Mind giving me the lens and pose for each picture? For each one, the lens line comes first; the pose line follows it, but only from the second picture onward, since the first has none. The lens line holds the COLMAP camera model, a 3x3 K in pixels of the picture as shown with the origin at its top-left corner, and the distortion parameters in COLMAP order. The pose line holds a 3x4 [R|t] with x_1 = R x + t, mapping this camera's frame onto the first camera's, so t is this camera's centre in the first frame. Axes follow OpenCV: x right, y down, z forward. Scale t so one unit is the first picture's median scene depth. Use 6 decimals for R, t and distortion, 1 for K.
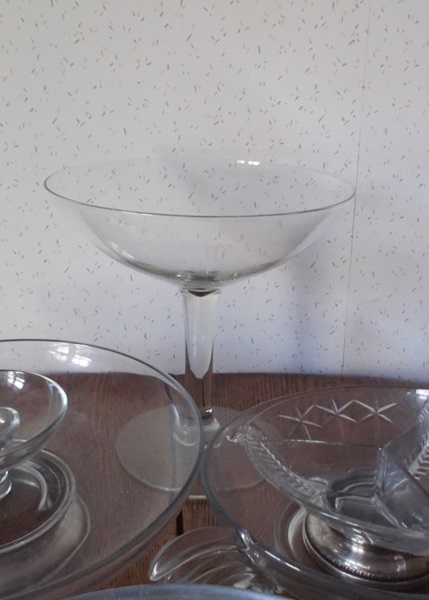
lens RADIAL K [[686.3, 0, 216.5], [0, 686.3, 284.0], [0, 0, 1]] dist [0.023457, 0.000000]
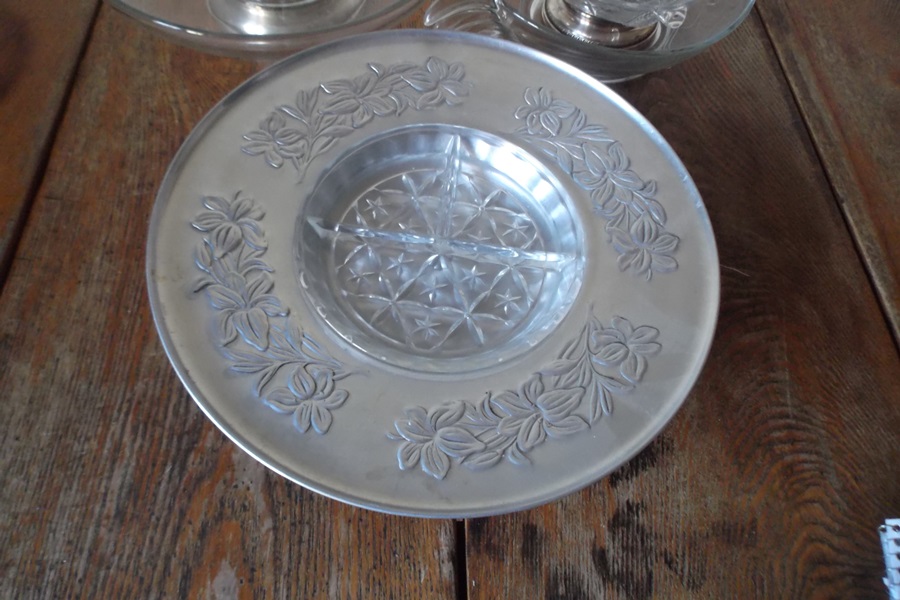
lens RADIAL K [[698.6, 0, 455.3], [0, 698.6, 306.2], [0, 0, 1]] dist [0.009534, -0.004934]
pose [[0.998297, 0.055941, 0.016572, -0.020188], [-0.053354, 0.760394, 0.647267, -0.031404], [0.023608, -0.647048, 0.762083, -0.272934]]
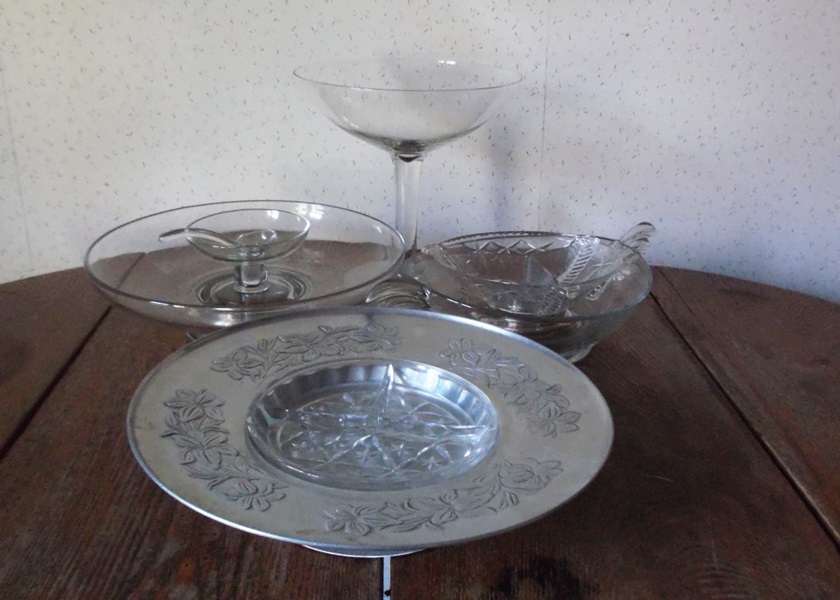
lens RADIAL K [[960.8, 0, 413.1], [0, 960.8, 275.0], [0, 0, 1]] dist [0.023457, 0.000000]
pose [[0.998795, 0.012322, -0.047515, 0.075362], [-0.011341, 0.999718, 0.020864, 0.190283], [0.047758, -0.020300, 0.998653, -0.830238]]
